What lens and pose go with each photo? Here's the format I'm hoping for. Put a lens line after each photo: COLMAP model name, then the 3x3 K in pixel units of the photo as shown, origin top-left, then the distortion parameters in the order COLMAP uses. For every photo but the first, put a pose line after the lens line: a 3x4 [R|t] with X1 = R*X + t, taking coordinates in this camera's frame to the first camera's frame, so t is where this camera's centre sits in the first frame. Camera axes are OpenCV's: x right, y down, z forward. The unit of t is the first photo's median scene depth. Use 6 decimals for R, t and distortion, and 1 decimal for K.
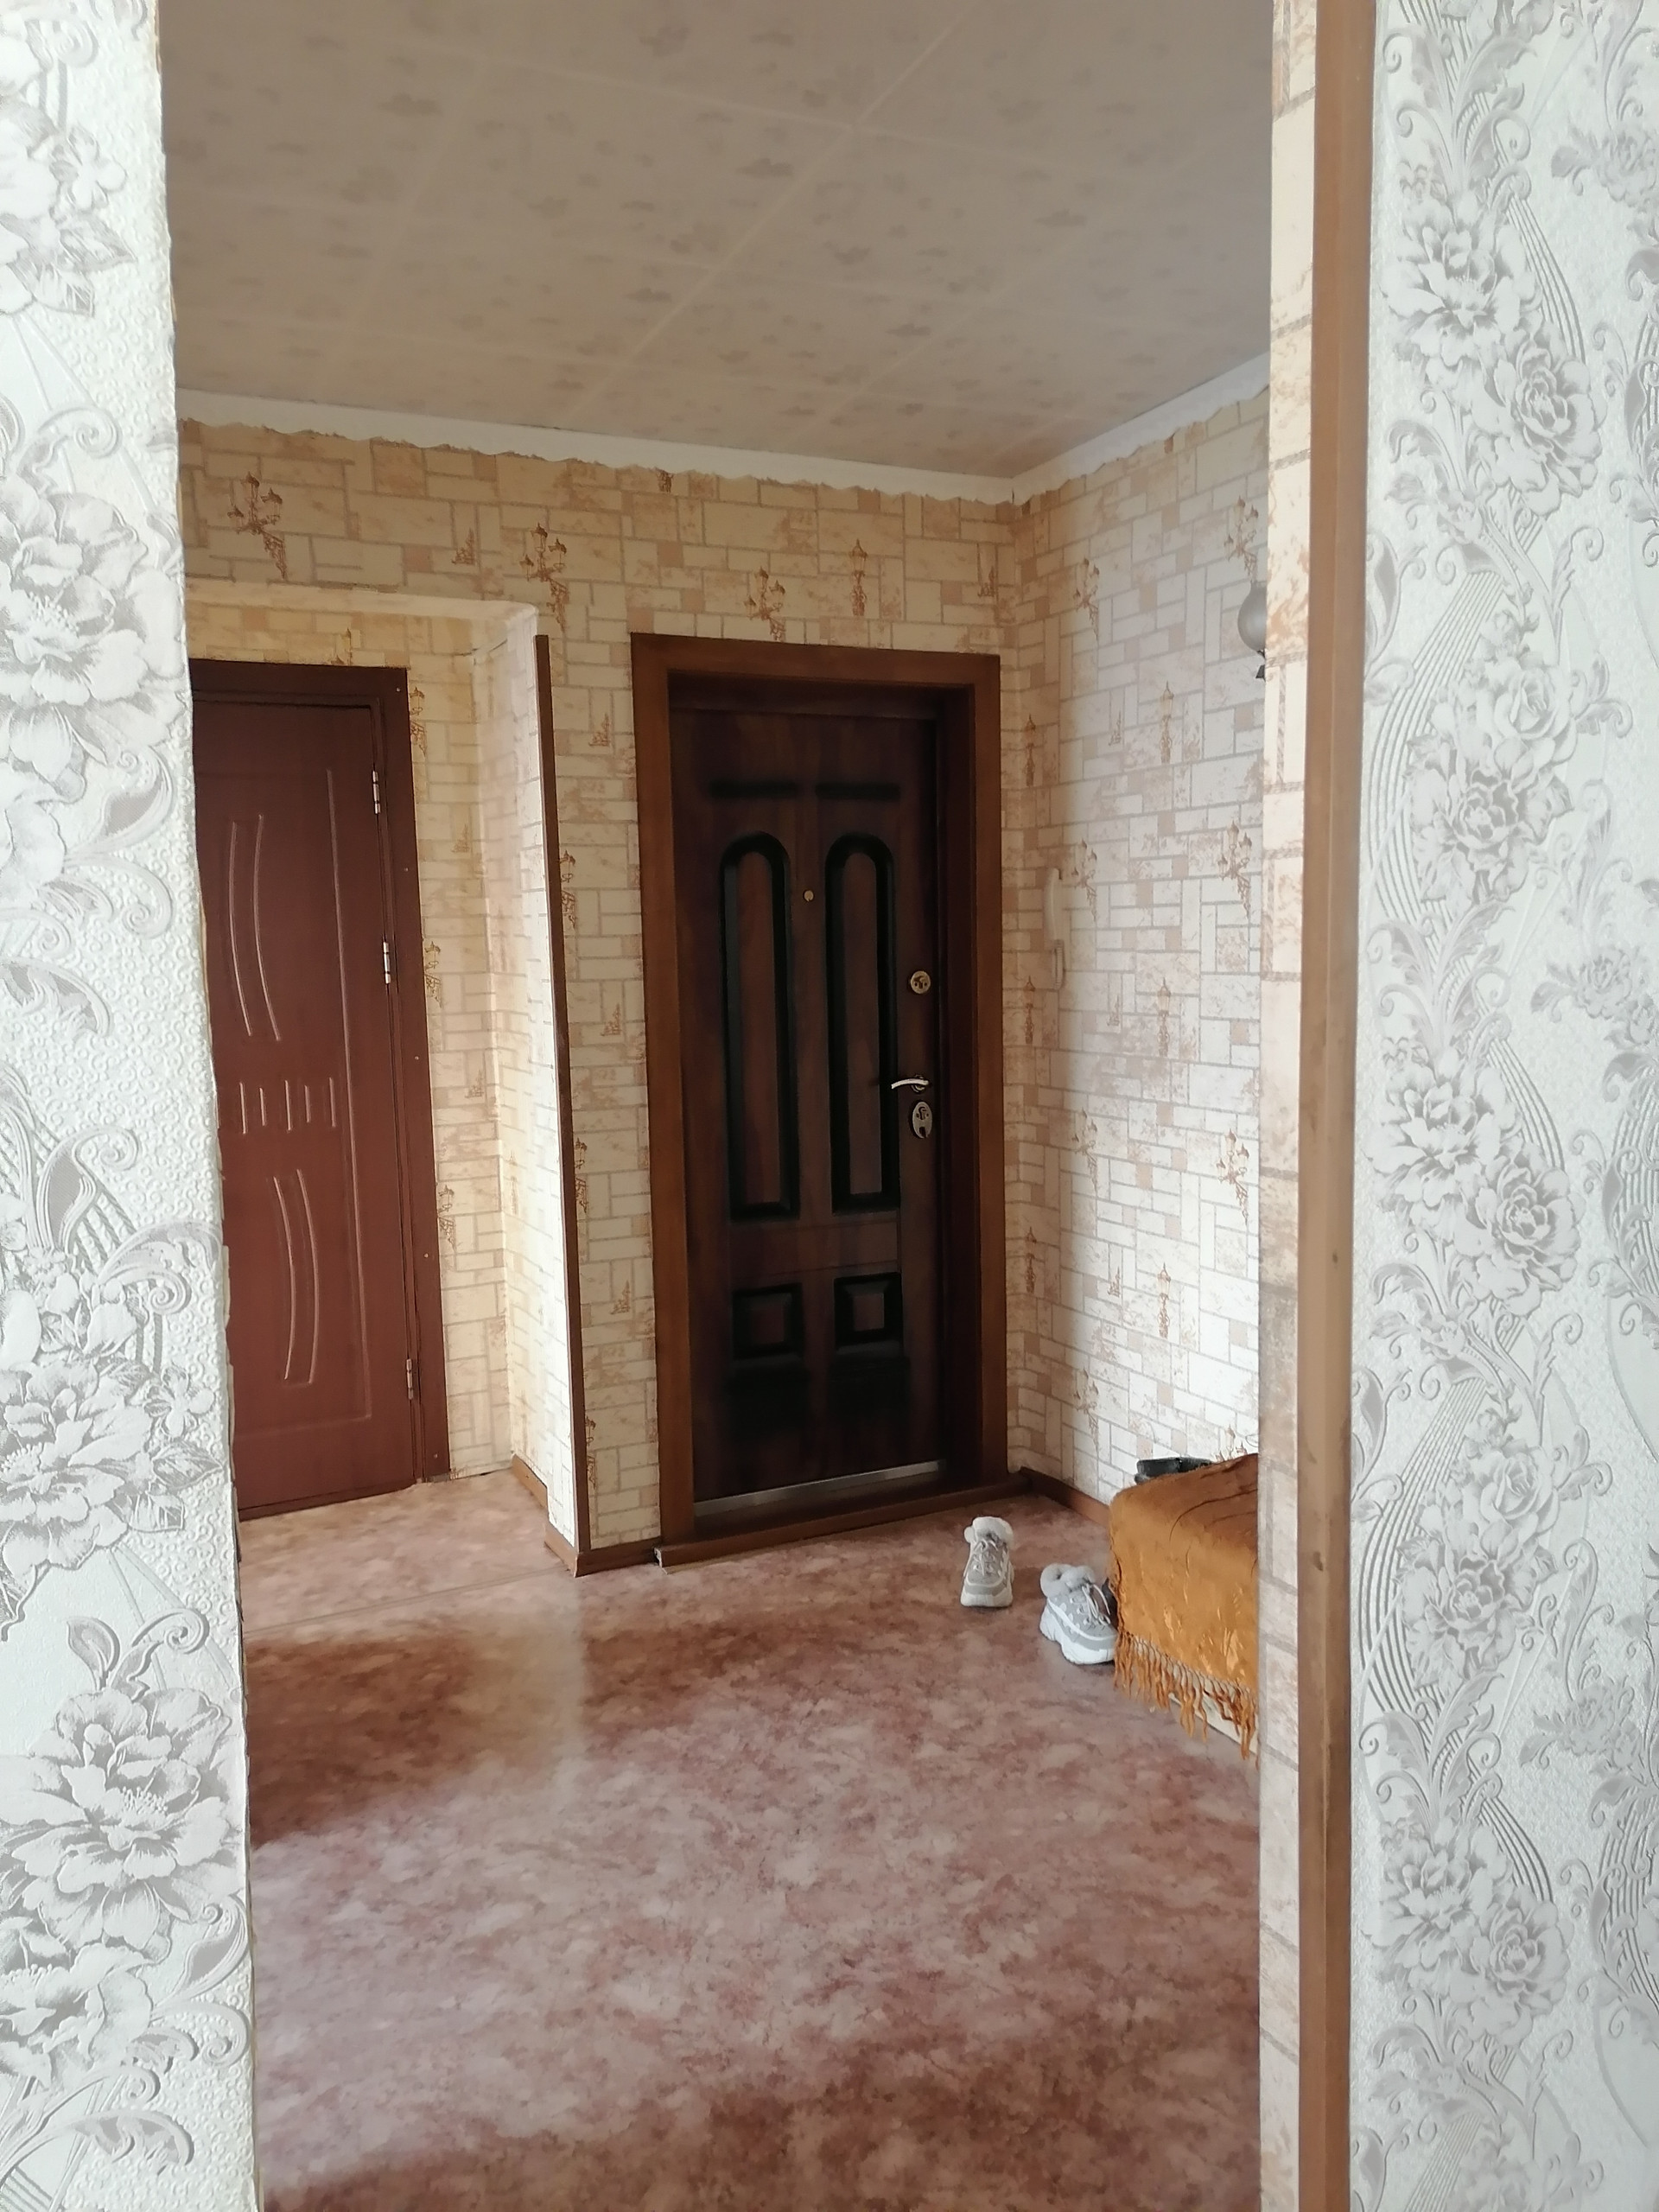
lens RADIAL K [[1634.1, 0, 829.2], [0, 1634.1, 1118.5], [0, 0, 1]] dist [0.034089, -0.019986]
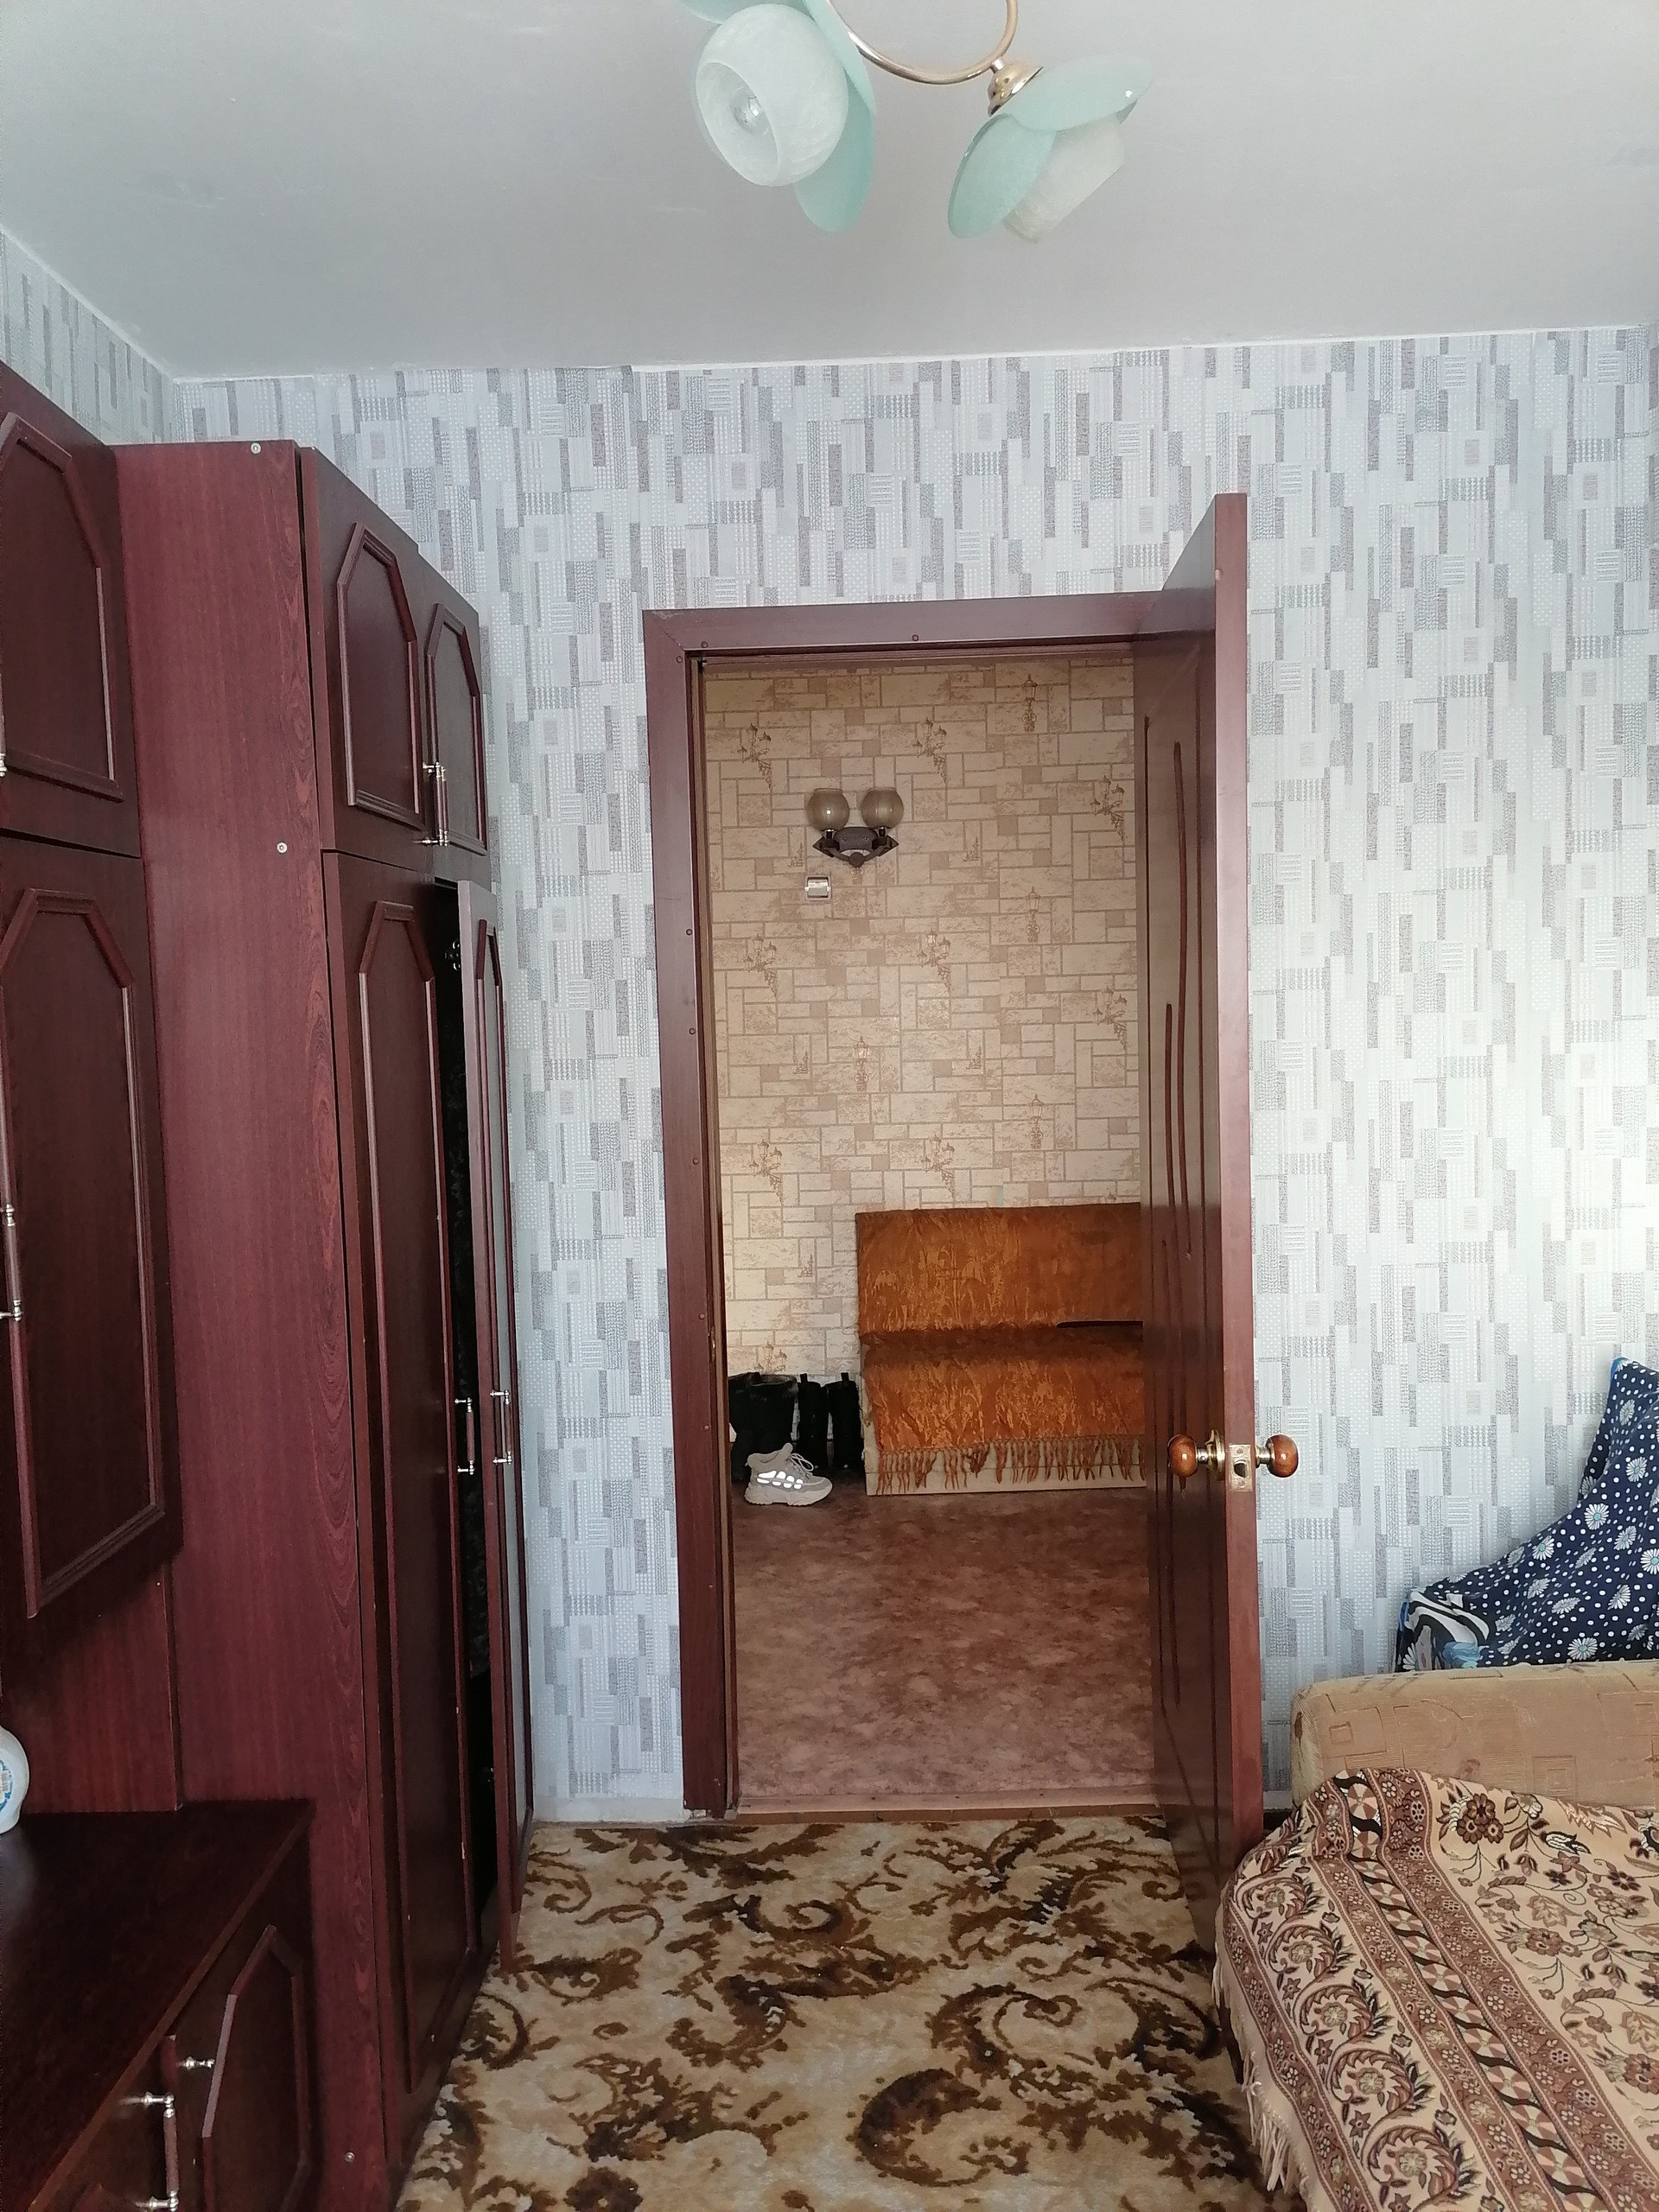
lens RADIAL K [[1634.1, 0, 828.9], [0, 1634.1, 1104.6], [0, 0, 1]] dist [0.034089, -0.019986]
pose [[0.446246, -0.043338, 0.893860, -2.795910], [0.110989, 0.993795, -0.007226, -0.018064], [-0.888001, 0.102434, 0.448287, 0.740056]]
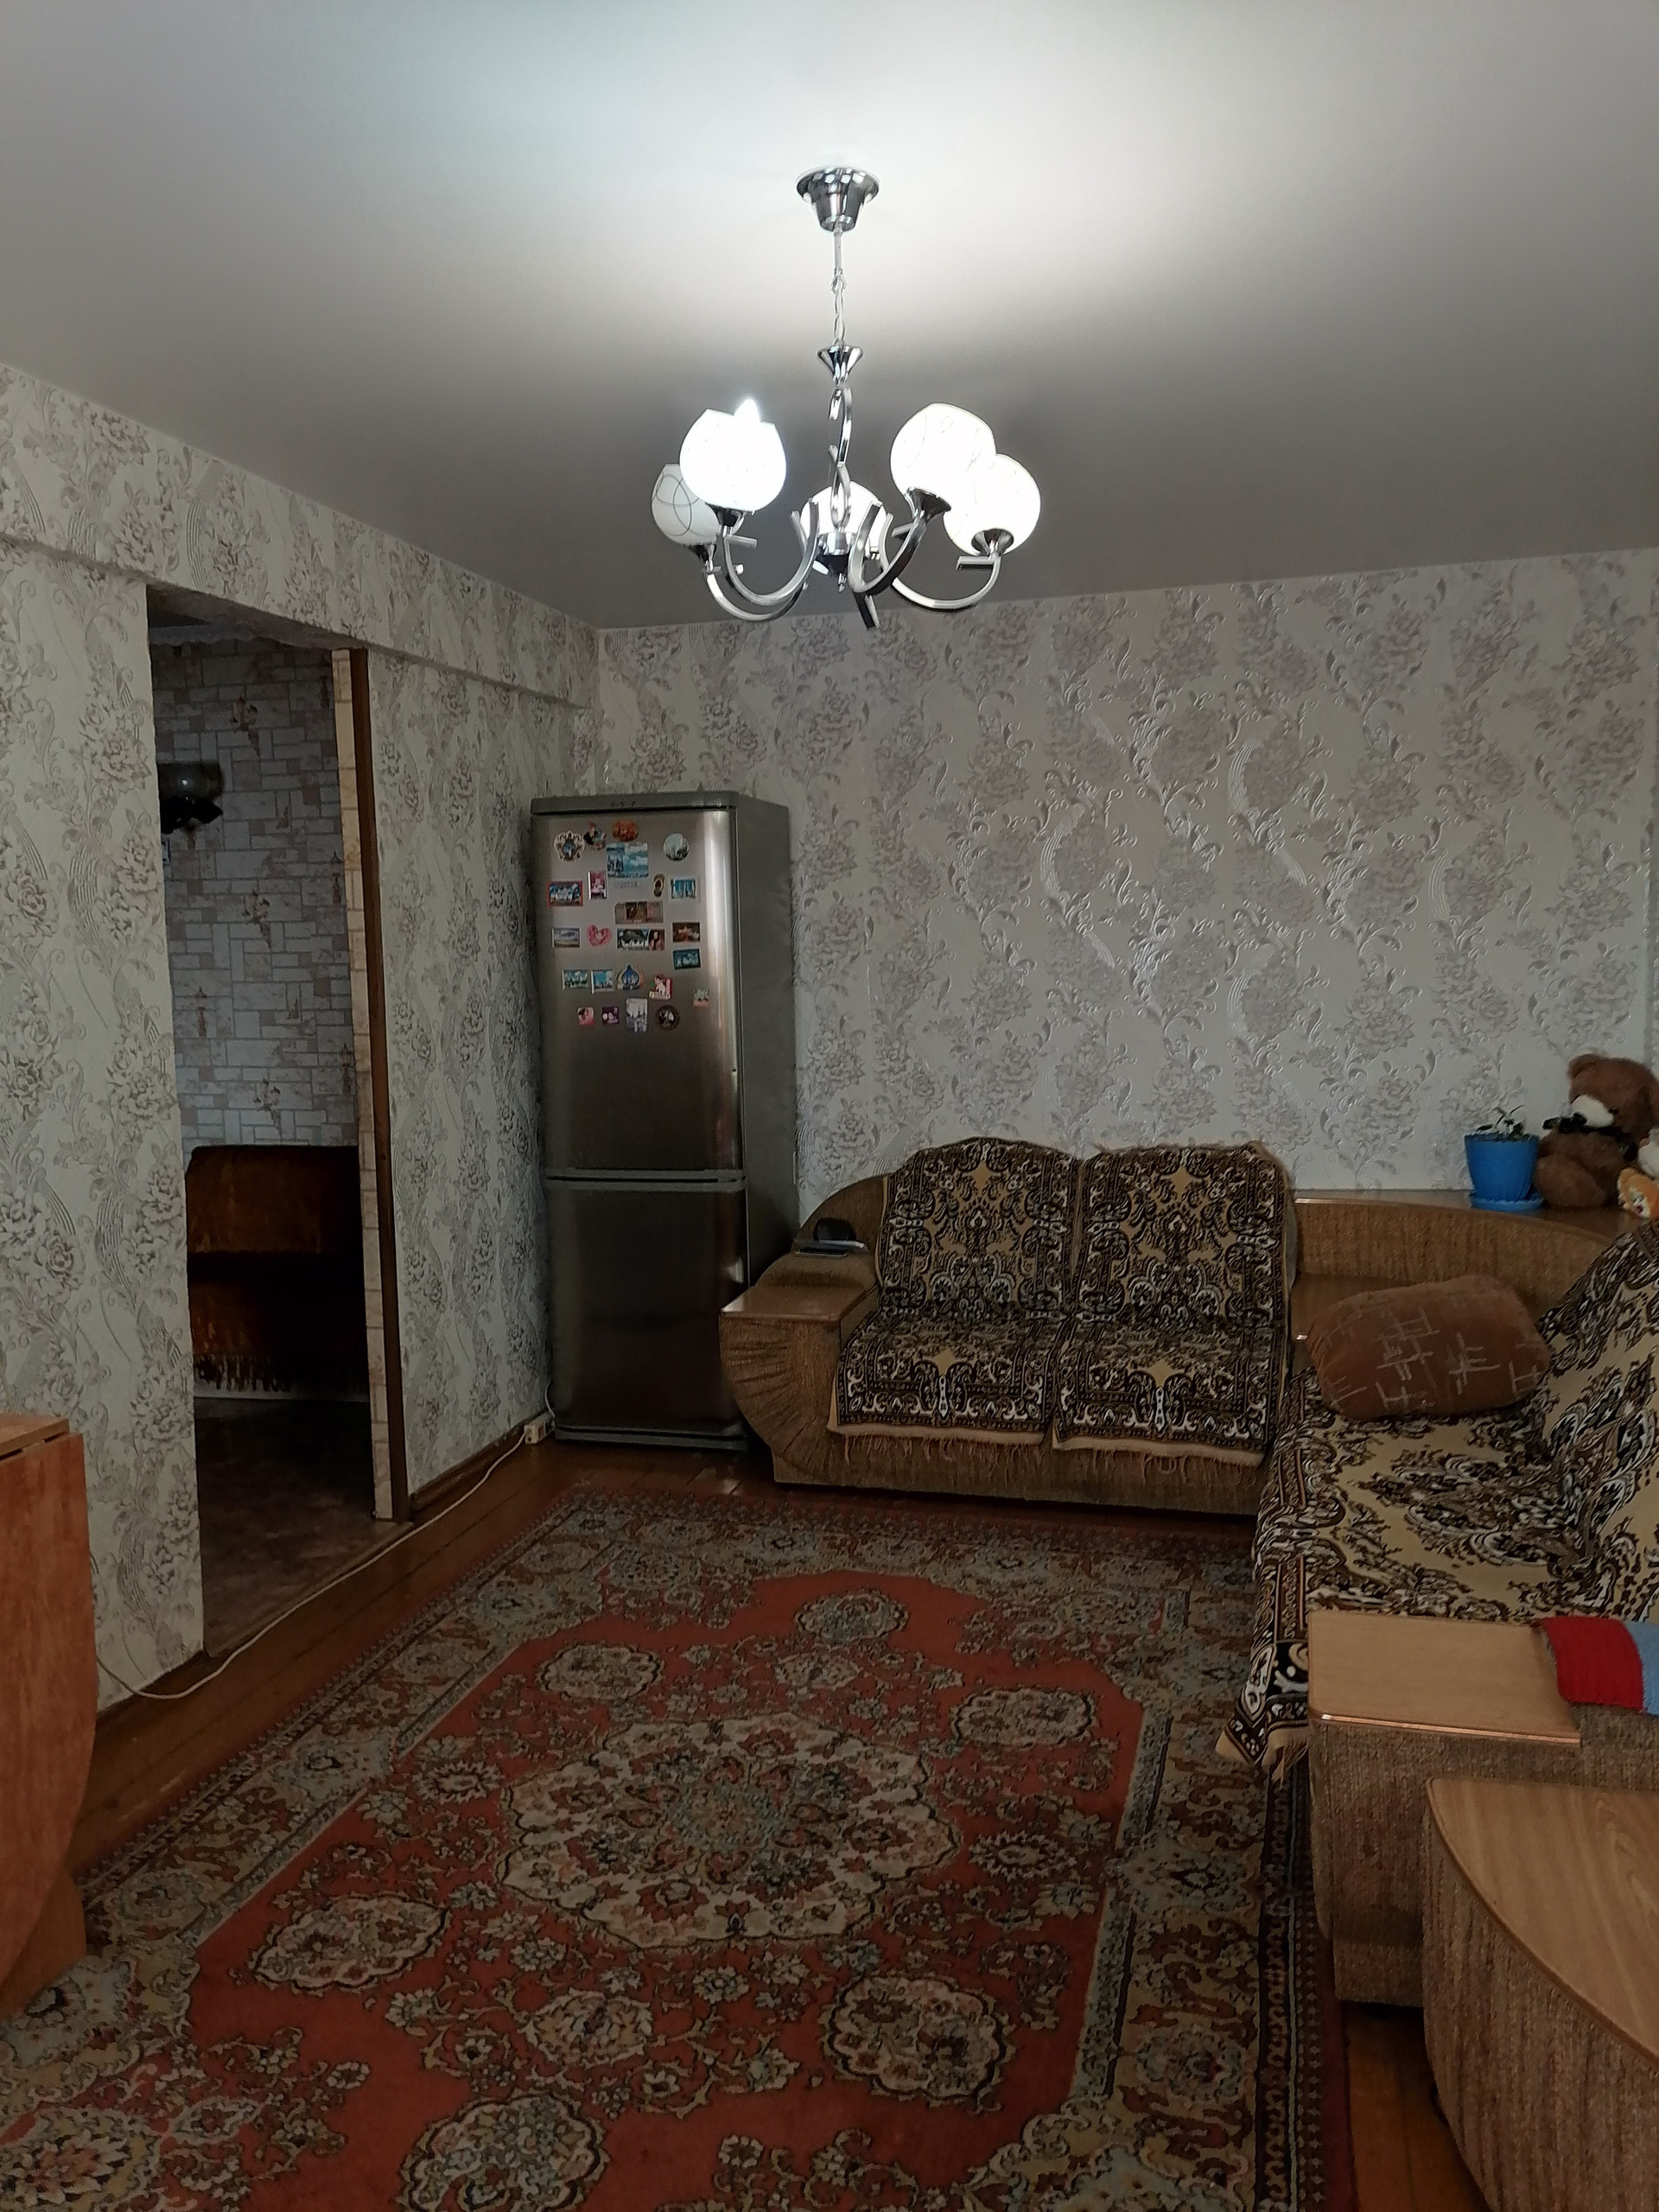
lens RADIAL K [[1634.1, 0, 834.5], [0, 1634.1, 1114.5], [0, 0, 1]] dist [0.034089, -0.019986]
pose [[0.642860, -0.064706, 0.763246, -1.520604], [0.083199, 0.996429, 0.014399, 0.213656], [-0.761452, 0.054245, 0.645948, -1.670018]]
